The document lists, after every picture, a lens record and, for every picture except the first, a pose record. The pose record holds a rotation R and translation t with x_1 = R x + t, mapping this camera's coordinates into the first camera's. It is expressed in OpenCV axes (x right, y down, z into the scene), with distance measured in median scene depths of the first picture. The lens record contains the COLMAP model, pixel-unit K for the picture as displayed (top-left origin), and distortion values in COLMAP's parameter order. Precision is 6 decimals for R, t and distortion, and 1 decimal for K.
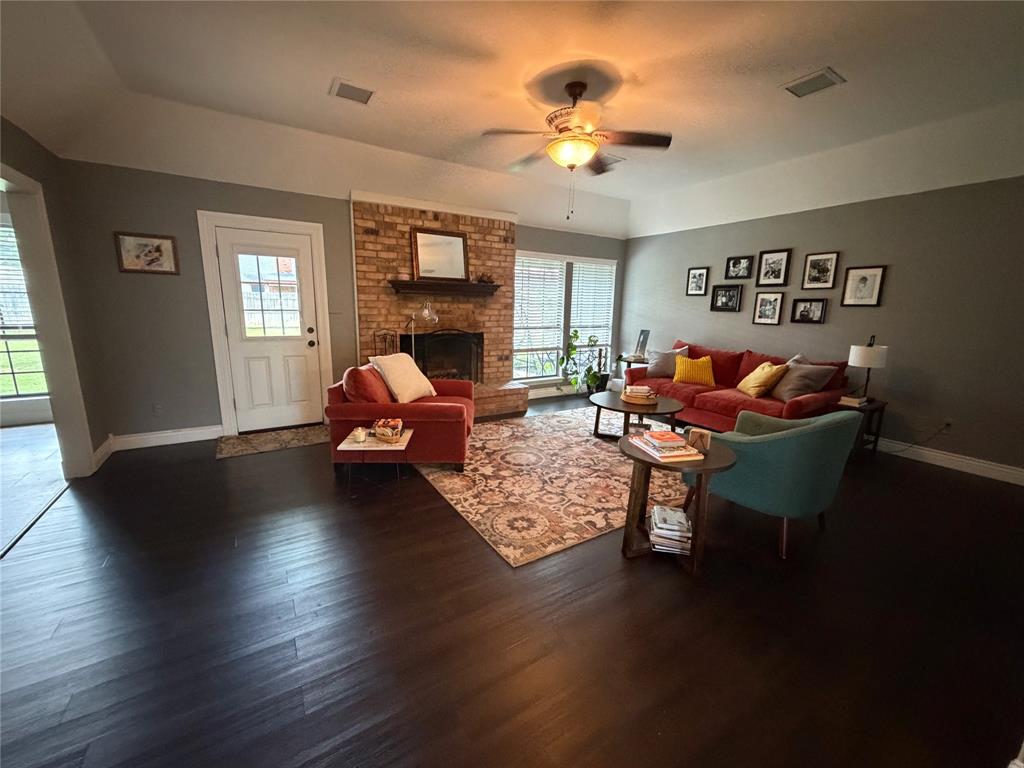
lens RADIAL K [[409.9, 0, 510.4], [0, 409.9, 383.8], [0, 0, 1]] dist [0.001513, -0.000358]
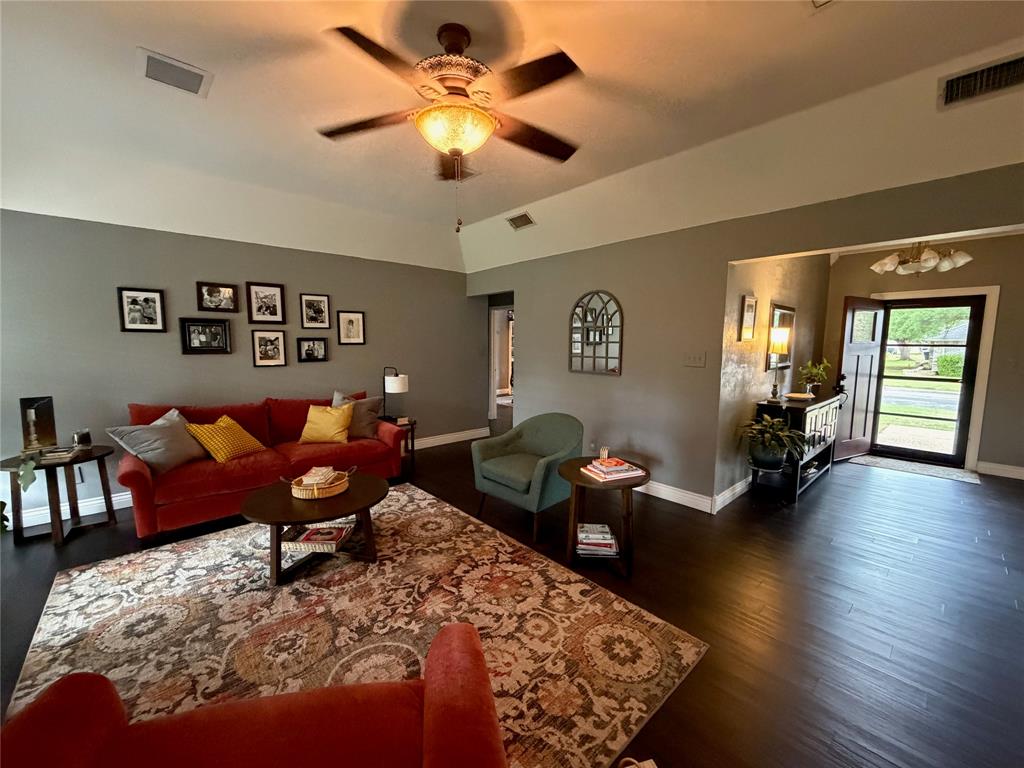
lens RADIAL K [[409.9, 0, 510.4], [0, 409.9, 383.8], [0, 0, 1]] dist [0.001513, -0.000358]
pose [[-0.174395, -0.122256, 0.977057, -0.342951], [0.181907, 0.971183, 0.153990, -0.158679], [-0.967727, 0.204588, -0.147130, 0.677021]]
